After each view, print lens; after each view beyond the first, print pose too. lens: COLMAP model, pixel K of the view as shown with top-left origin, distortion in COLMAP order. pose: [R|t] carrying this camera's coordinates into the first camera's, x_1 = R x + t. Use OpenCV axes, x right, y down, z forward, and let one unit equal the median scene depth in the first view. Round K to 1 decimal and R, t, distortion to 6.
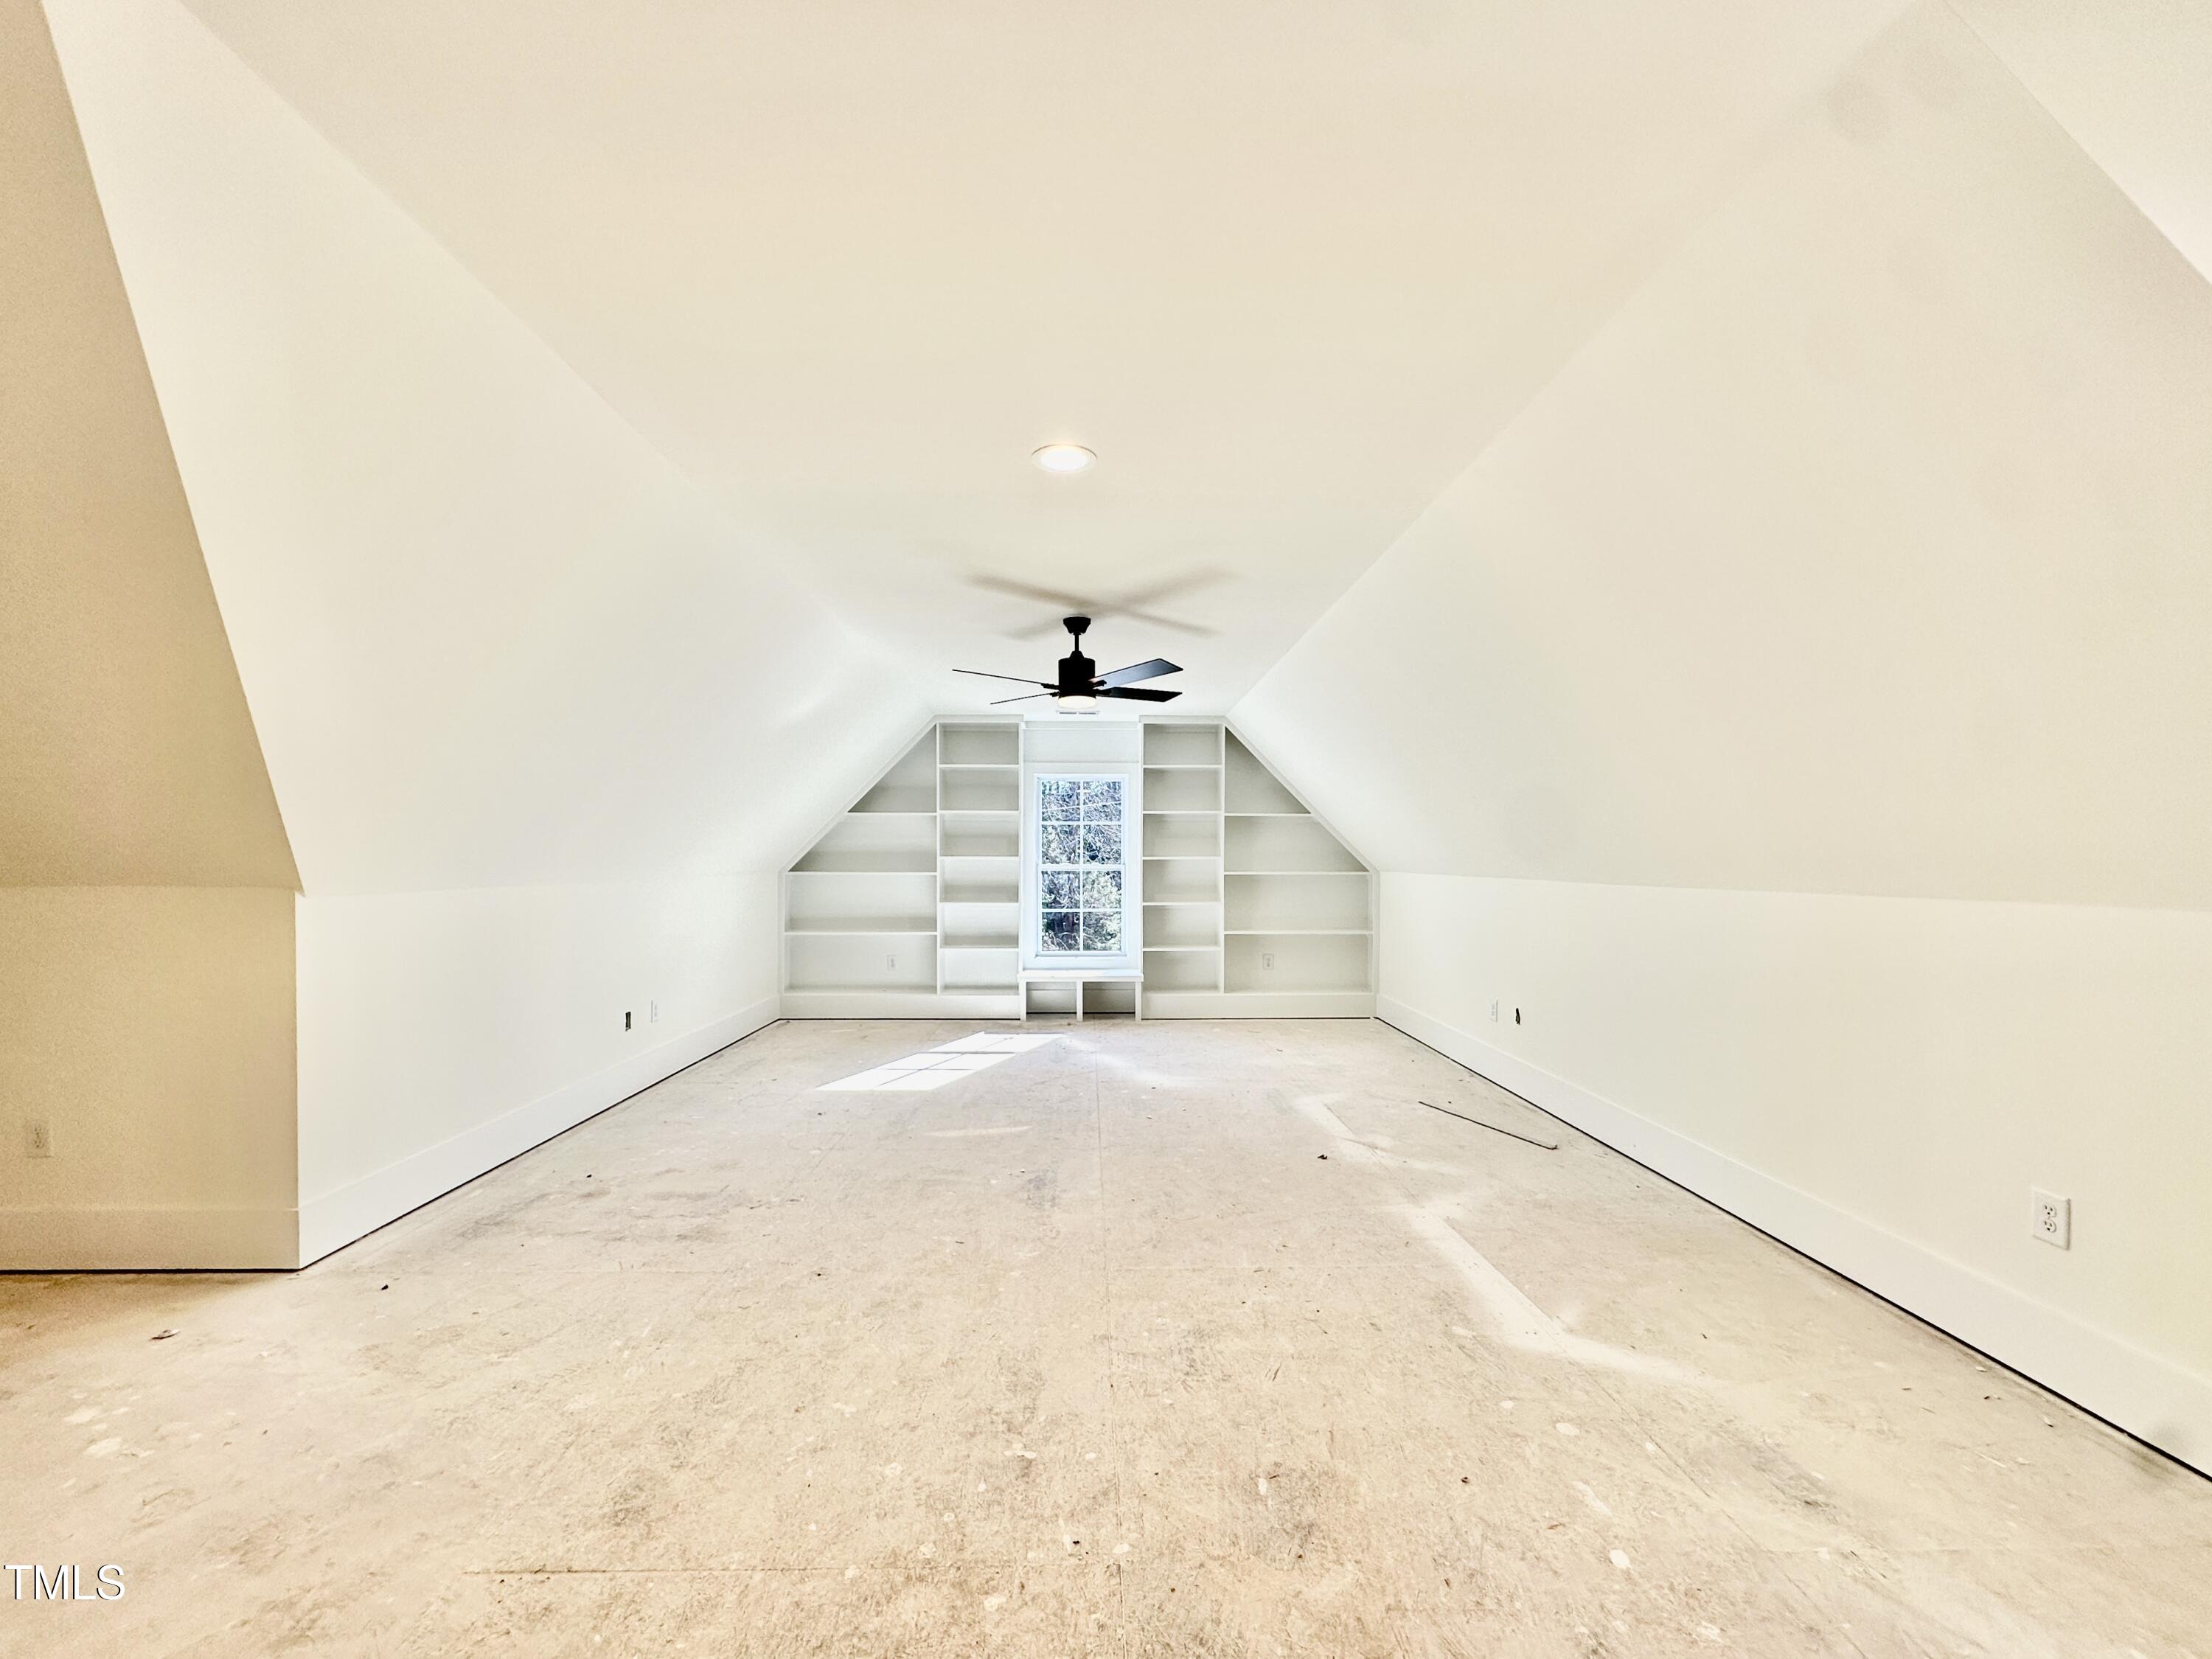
lens RADIAL K [[892.7, 0, 1041.0], [0, 892.7, 857.1], [0, 0, 1]] dist [-0.003701, 0.000763]
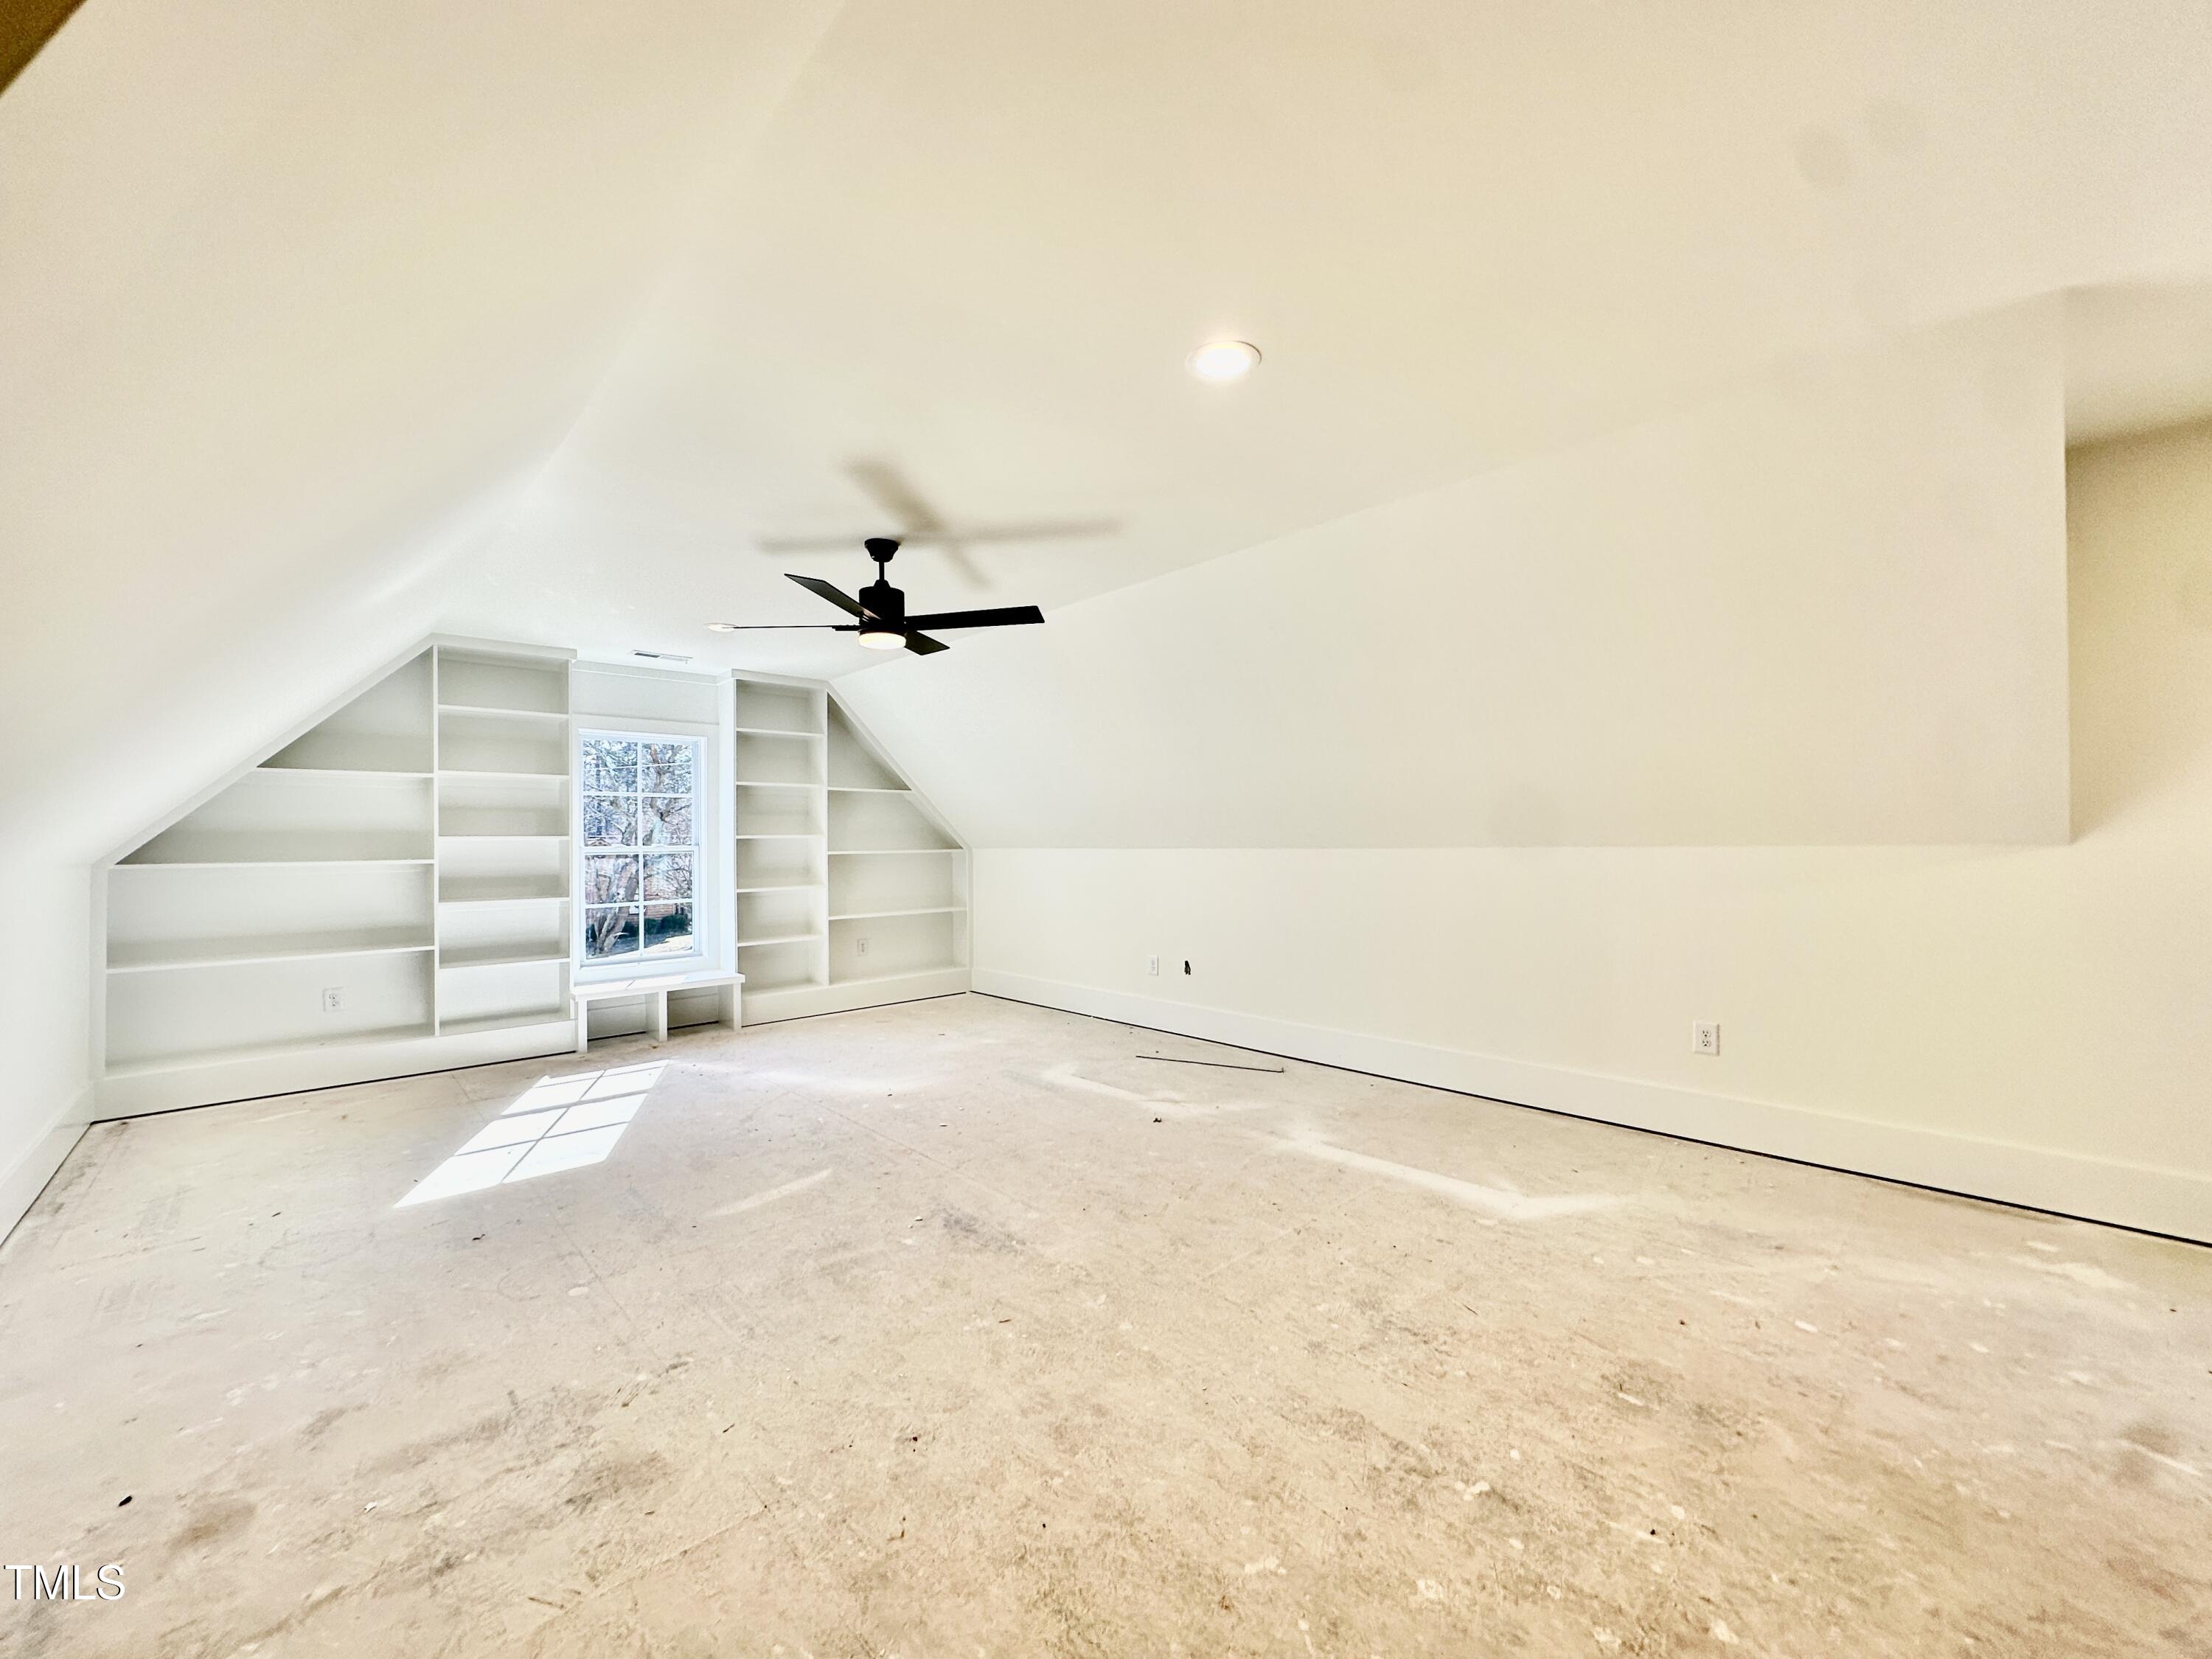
lens RADIAL K [[892.7, 0, 1107.3], [0, 892.7, 826.1], [0, 0, 1]] dist [-0.003701, 0.000763]
pose [[0.735926, 0.002025, 0.677058, -0.372930], [0.011097, 0.999825, -0.015053, 0.013224], [-0.676971, 0.018592, 0.735775, 0.252437]]
